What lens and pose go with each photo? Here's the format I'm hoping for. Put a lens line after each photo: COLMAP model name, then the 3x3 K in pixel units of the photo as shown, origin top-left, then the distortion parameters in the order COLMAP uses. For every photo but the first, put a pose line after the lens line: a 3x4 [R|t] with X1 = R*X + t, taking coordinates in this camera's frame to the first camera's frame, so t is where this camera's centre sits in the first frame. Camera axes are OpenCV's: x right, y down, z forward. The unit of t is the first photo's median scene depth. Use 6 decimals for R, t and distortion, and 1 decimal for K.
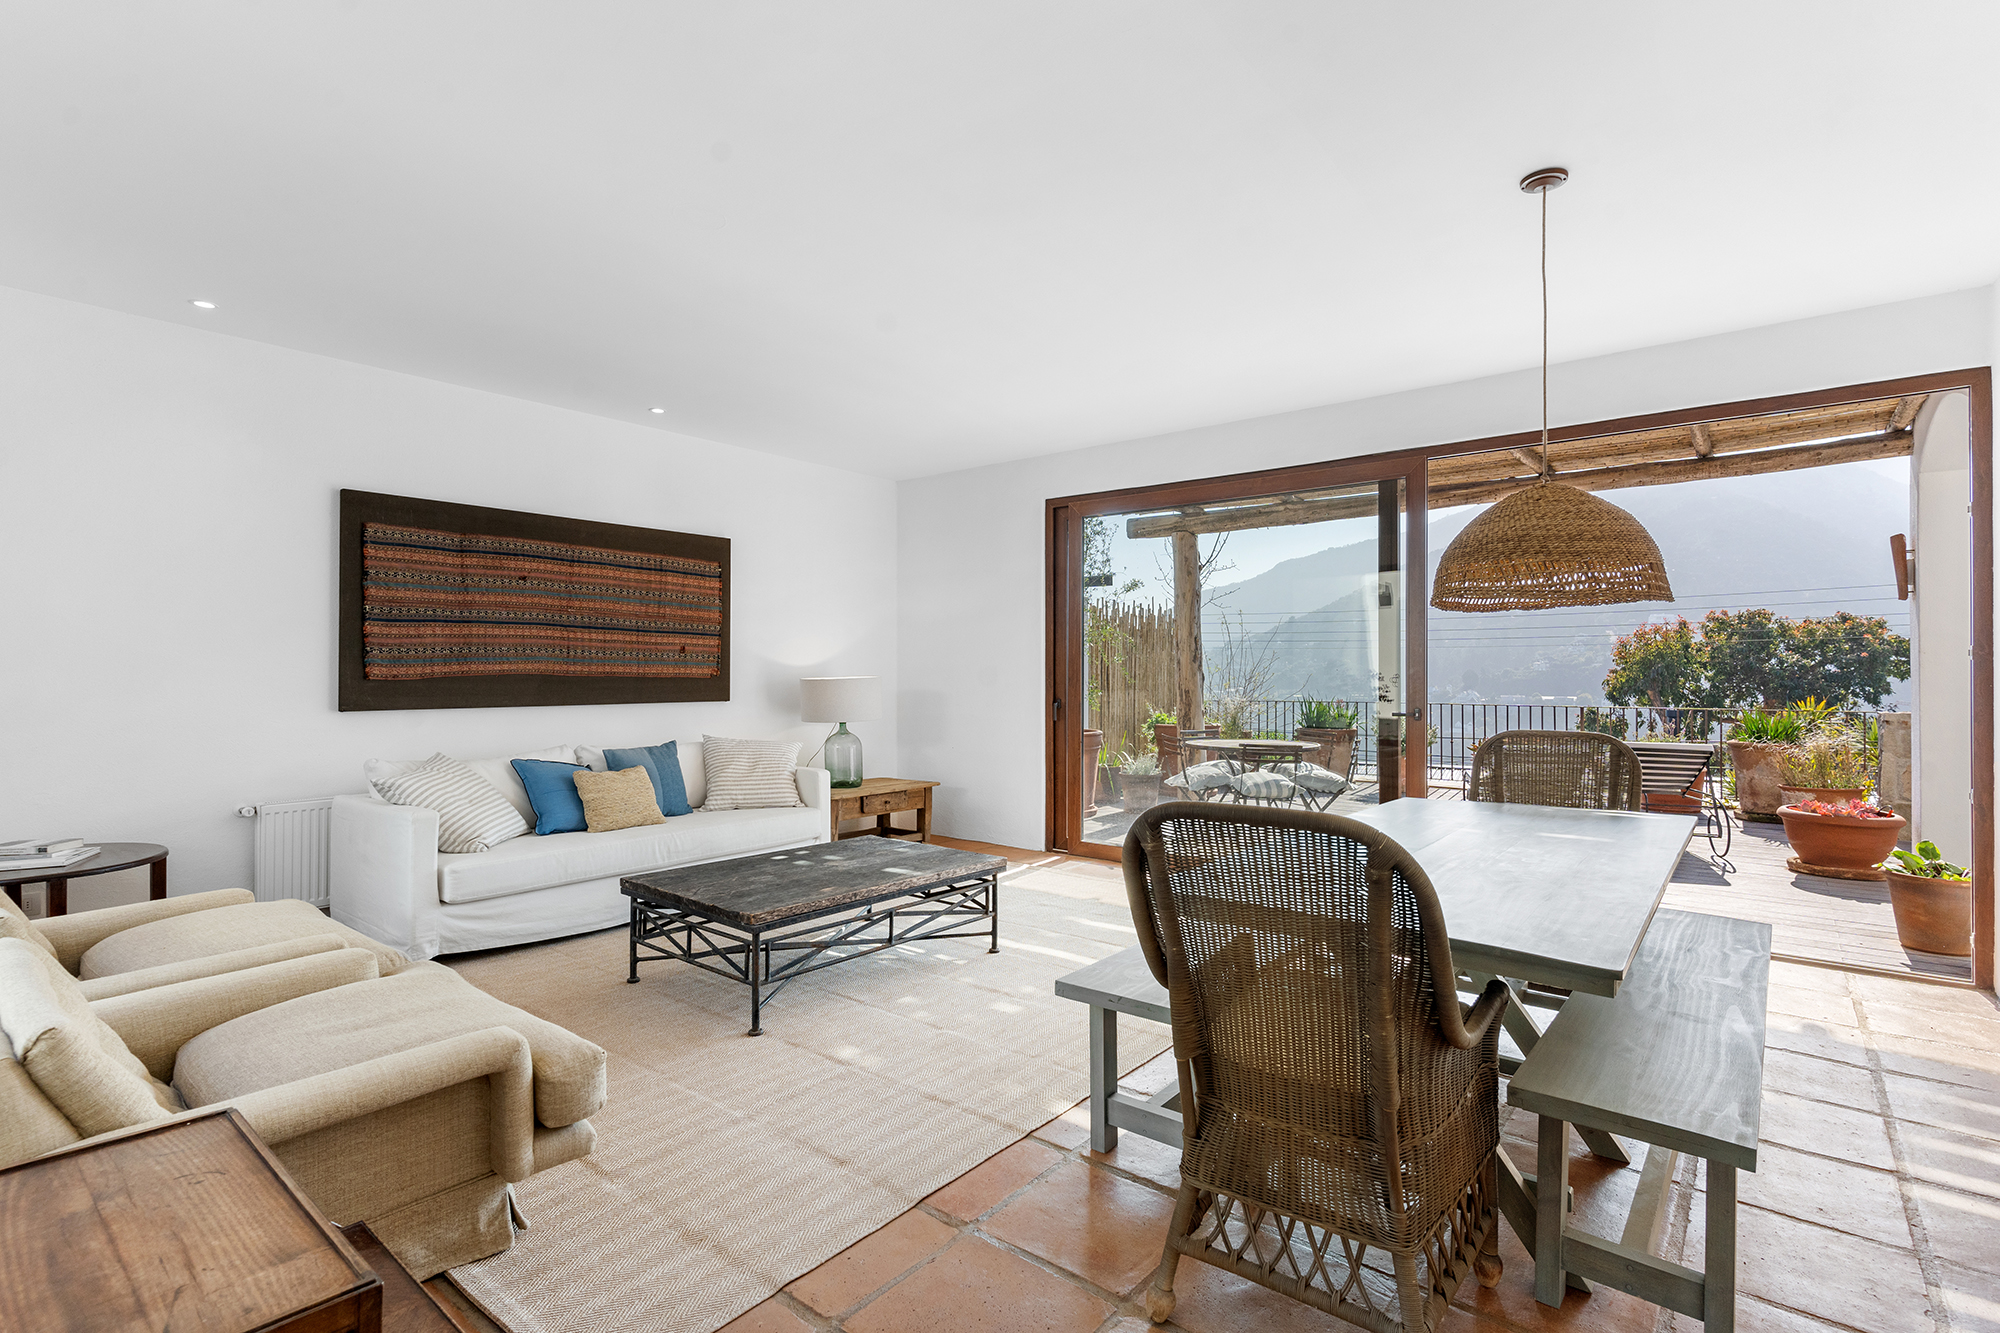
lens RADIAL K [[943.0, 0, 1005.3], [0, 943.0, 659.3], [0, 0, 1]] dist [0.001528, 0.001370]
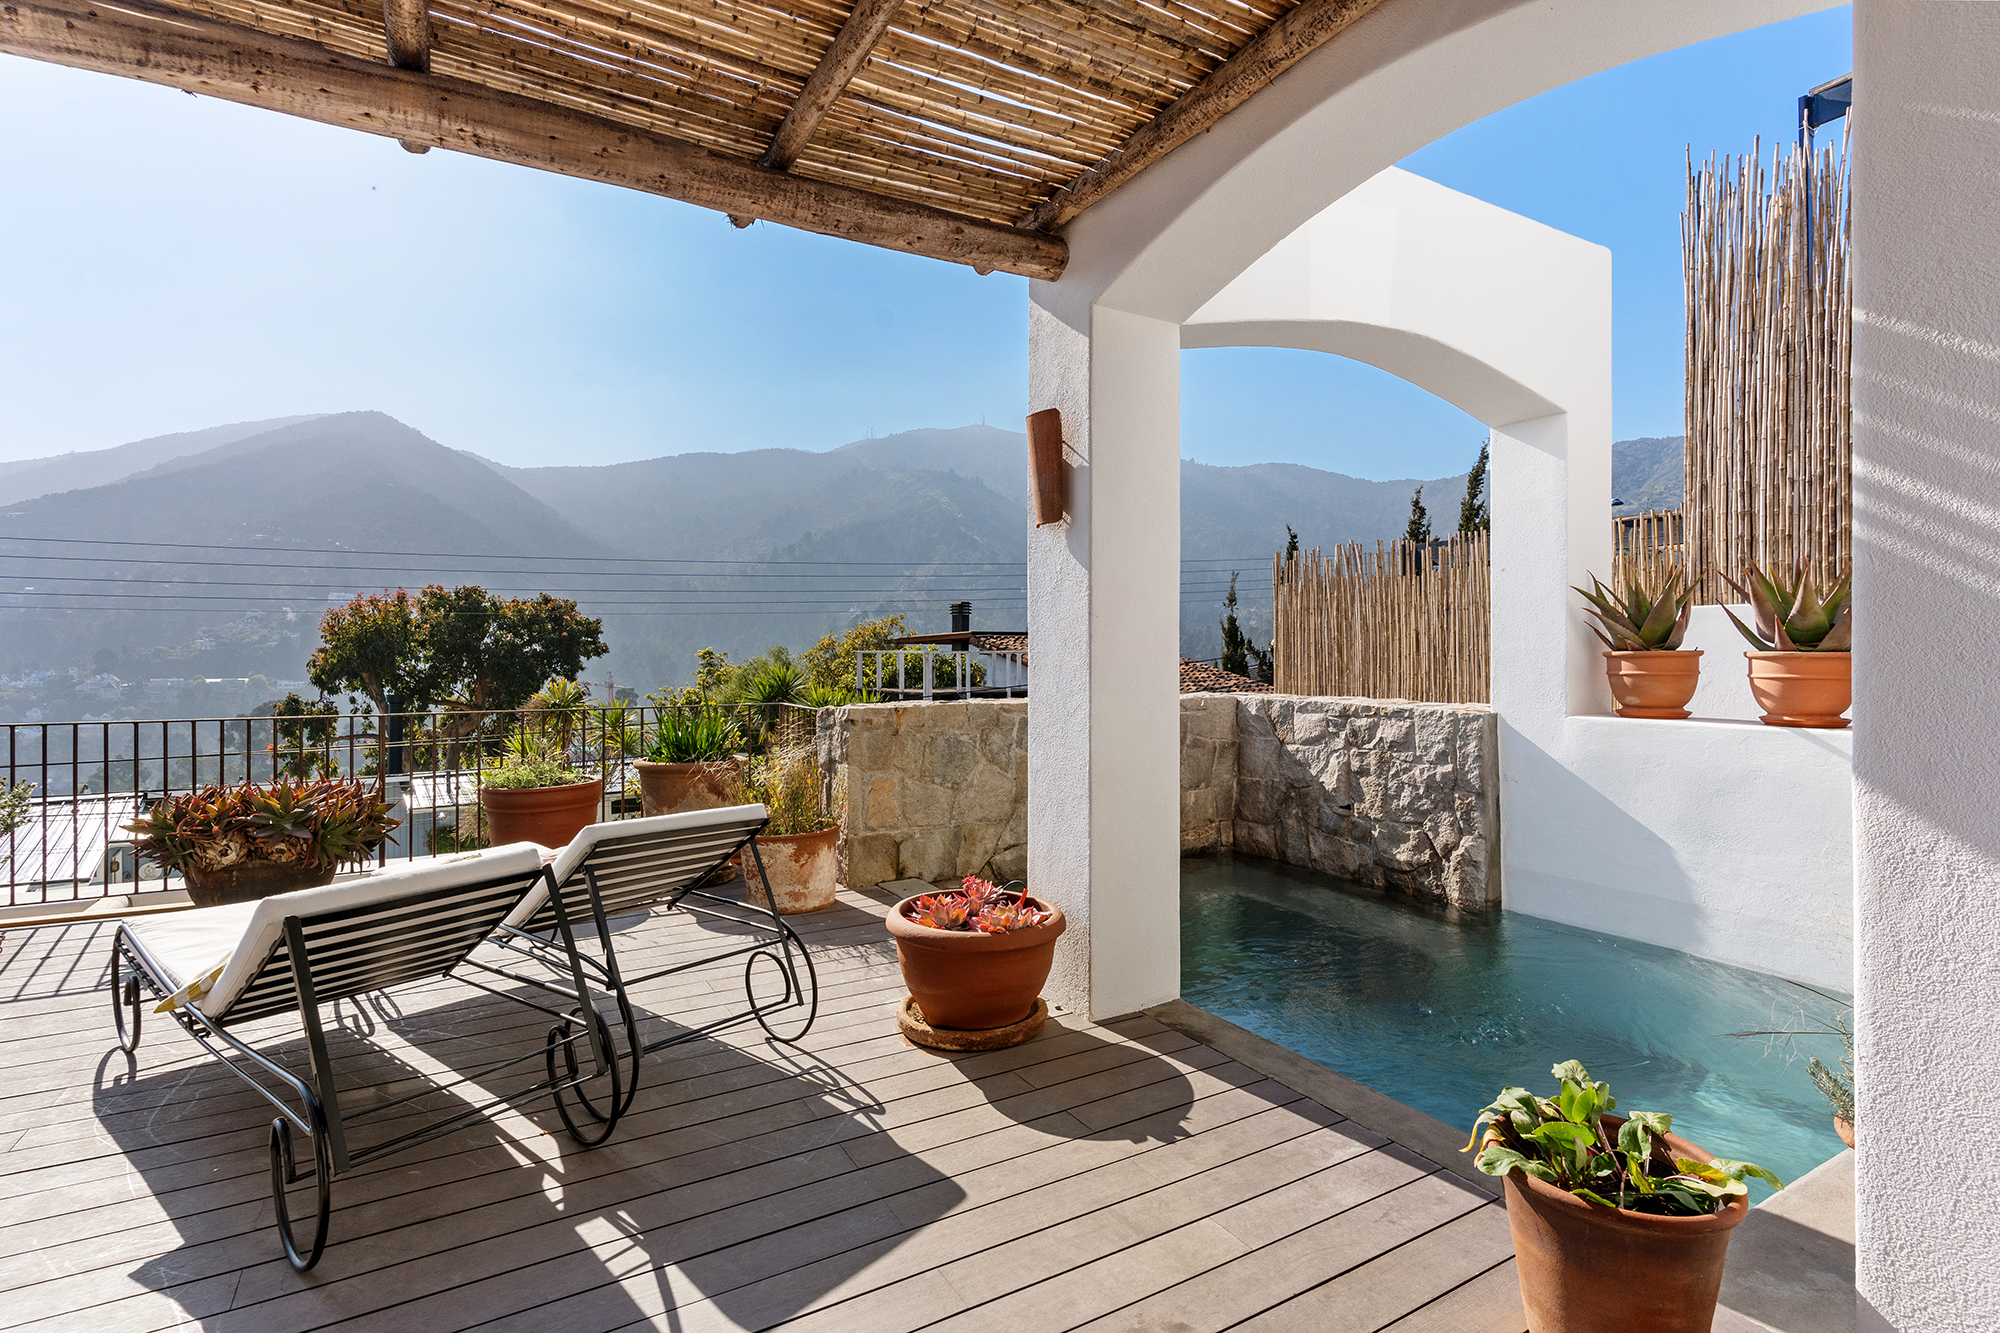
lens RADIAL K [[965.2, 0, 1029.8], [0, 965.2, 660.4], [0, 0, 1]] dist [0.001588, 0.000217]
pose [[0.340928, -0.009425, 0.940042, 0.060913], [-0.012034, 0.999824, 0.014389, 0.002089], [-0.940012, -0.016218, 0.340755, 0.128185]]
